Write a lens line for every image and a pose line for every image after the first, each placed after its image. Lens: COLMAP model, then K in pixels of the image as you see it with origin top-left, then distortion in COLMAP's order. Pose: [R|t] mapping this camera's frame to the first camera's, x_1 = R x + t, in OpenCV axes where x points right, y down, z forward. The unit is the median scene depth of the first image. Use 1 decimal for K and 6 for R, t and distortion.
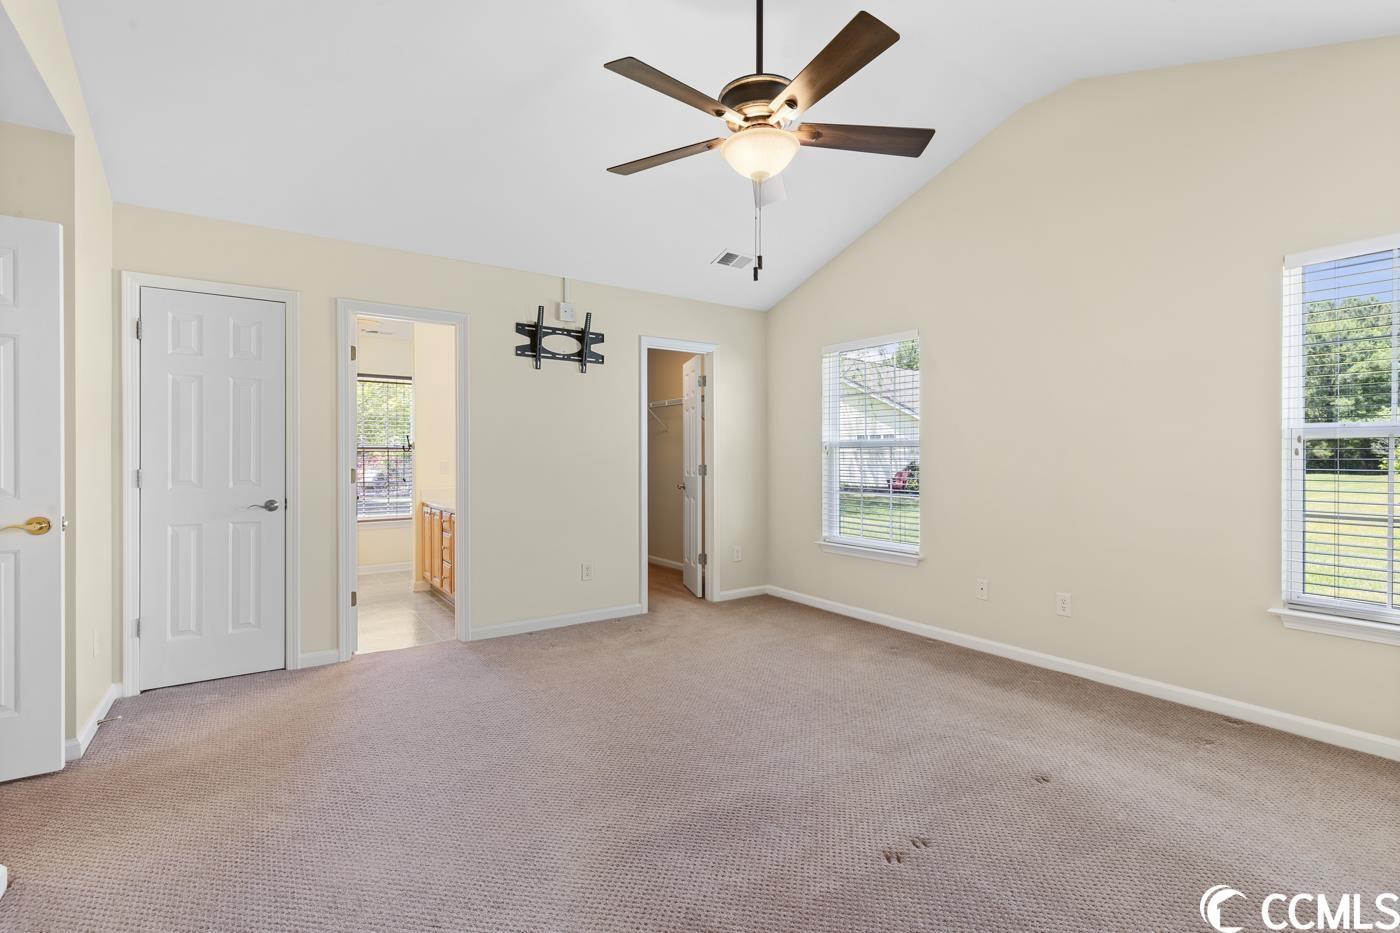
lens RADIAL K [[634.9, 0, 704.6], [0, 634.9, 467.9], [0, 0, 1]] dist [0.003377, -0.000662]
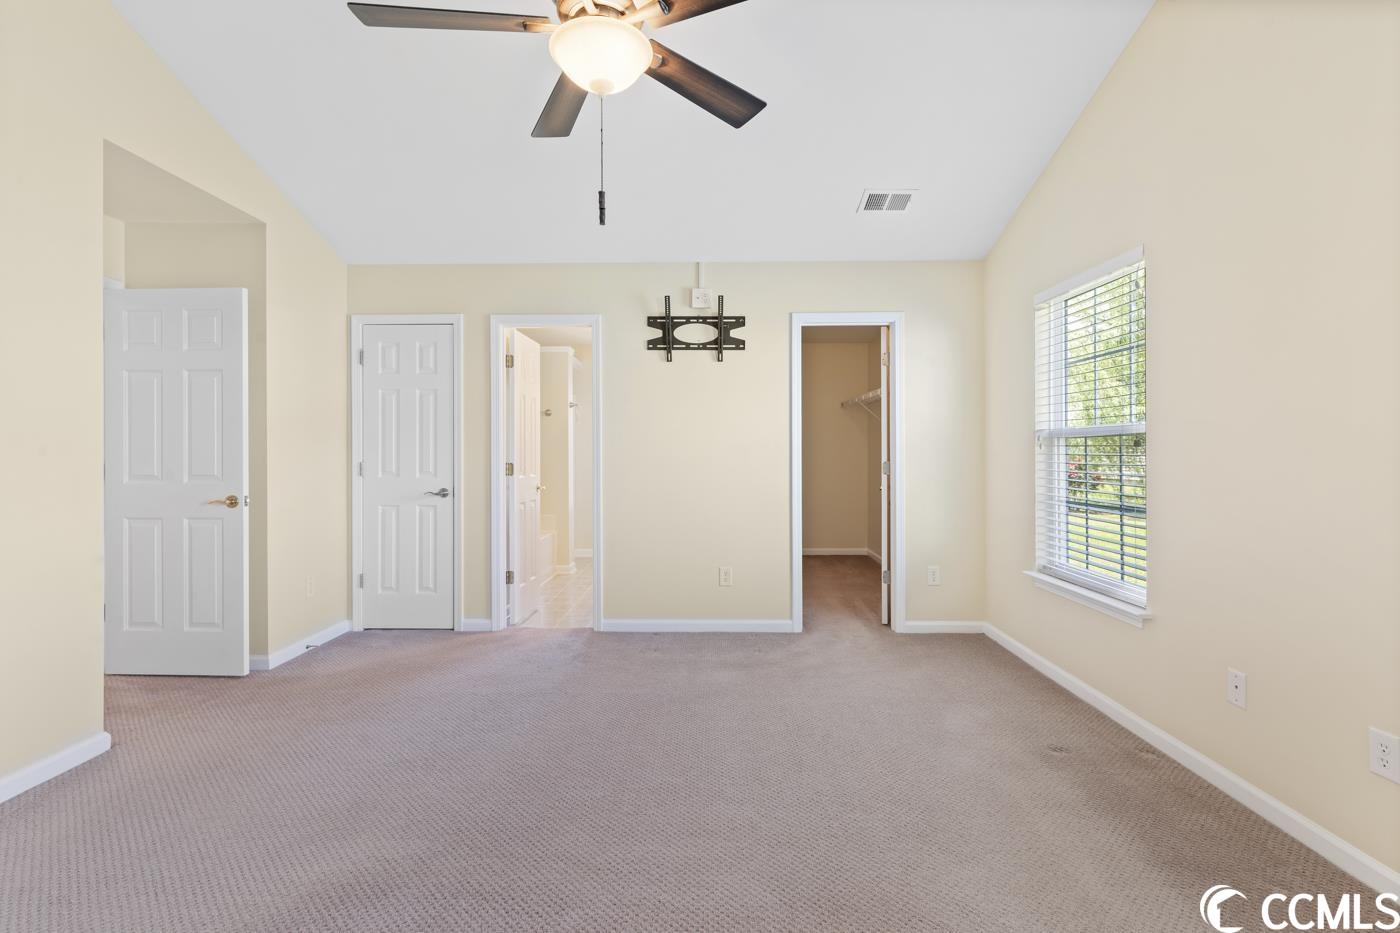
lens RADIAL K [[634.9, 0, 704.6], [0, 634.9, 467.9], [0, 0, 1]] dist [0.003377, -0.000662]
pose [[0.811624, 0.011813, -0.584060, 0.343581], [-0.008462, 0.999928, 0.008465, -0.002738], [0.584118, -0.001928, 0.811666, 0.245683]]
